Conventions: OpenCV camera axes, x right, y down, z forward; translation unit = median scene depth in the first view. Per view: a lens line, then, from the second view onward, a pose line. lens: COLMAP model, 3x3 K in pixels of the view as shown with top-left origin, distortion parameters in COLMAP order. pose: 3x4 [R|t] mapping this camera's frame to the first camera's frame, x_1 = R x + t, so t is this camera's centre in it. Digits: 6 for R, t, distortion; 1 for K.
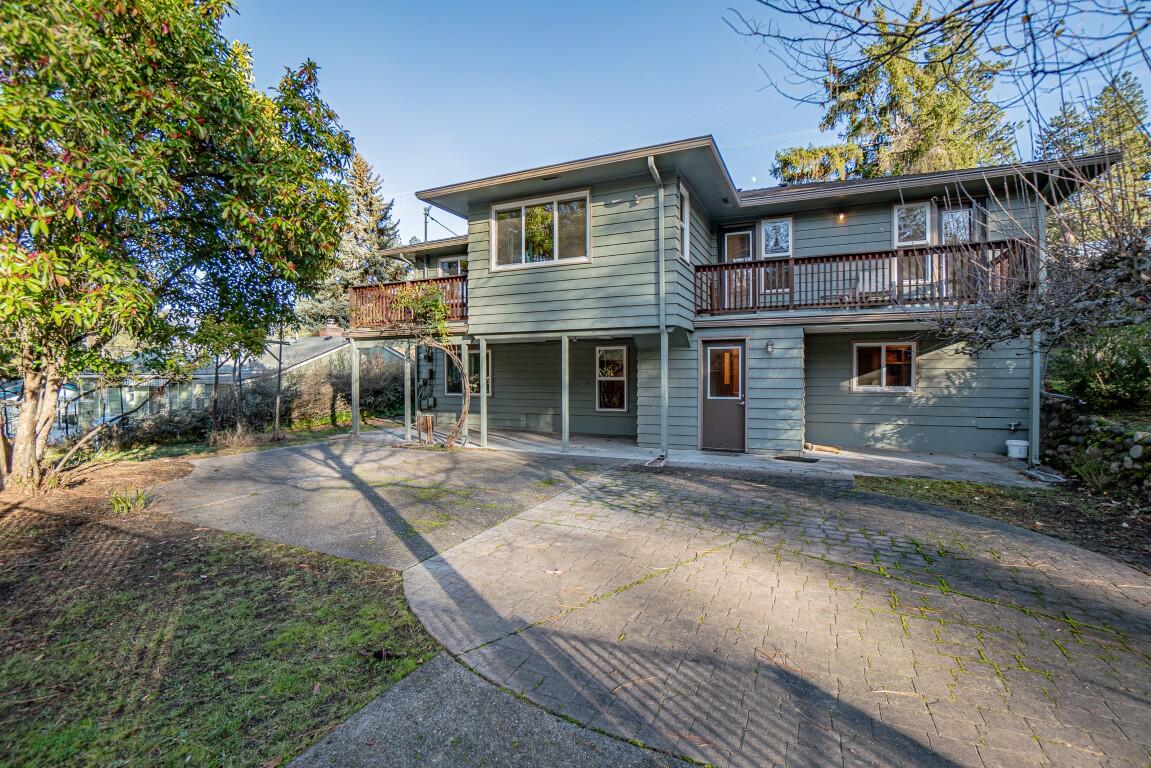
lens RADIAL K [[520.6, 0, 576.1], [0, 520.6, 381.0], [0, 0, 1]] dist [-0.031956, 0.006329]
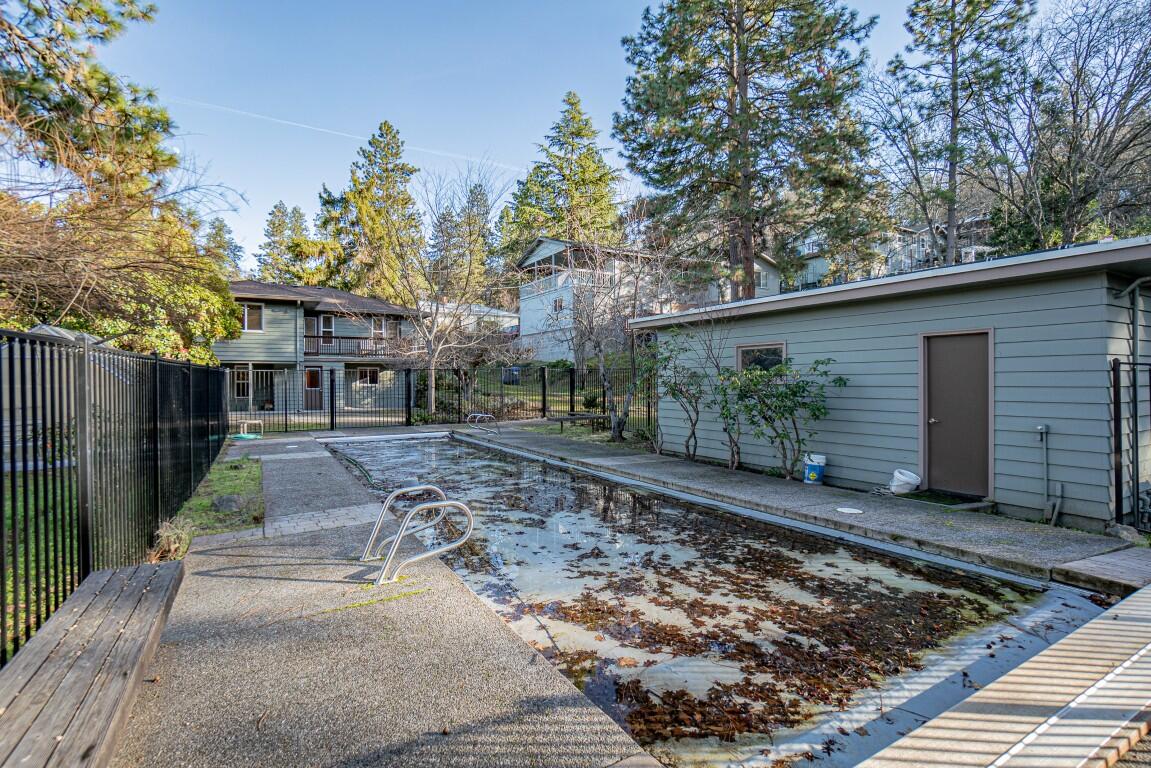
lens RADIAL K [[553.4, 0, 574.7], [0, 553.4, 381.9], [0, 0, 1]] dist [-0.043891, 0.006764]
pose [[0.563661, 0.001055, 0.826006, -1.204537], [0.003654, 0.999986, -0.003770, 0.012791], [-0.825998, 0.005143, 0.563649, -1.561301]]
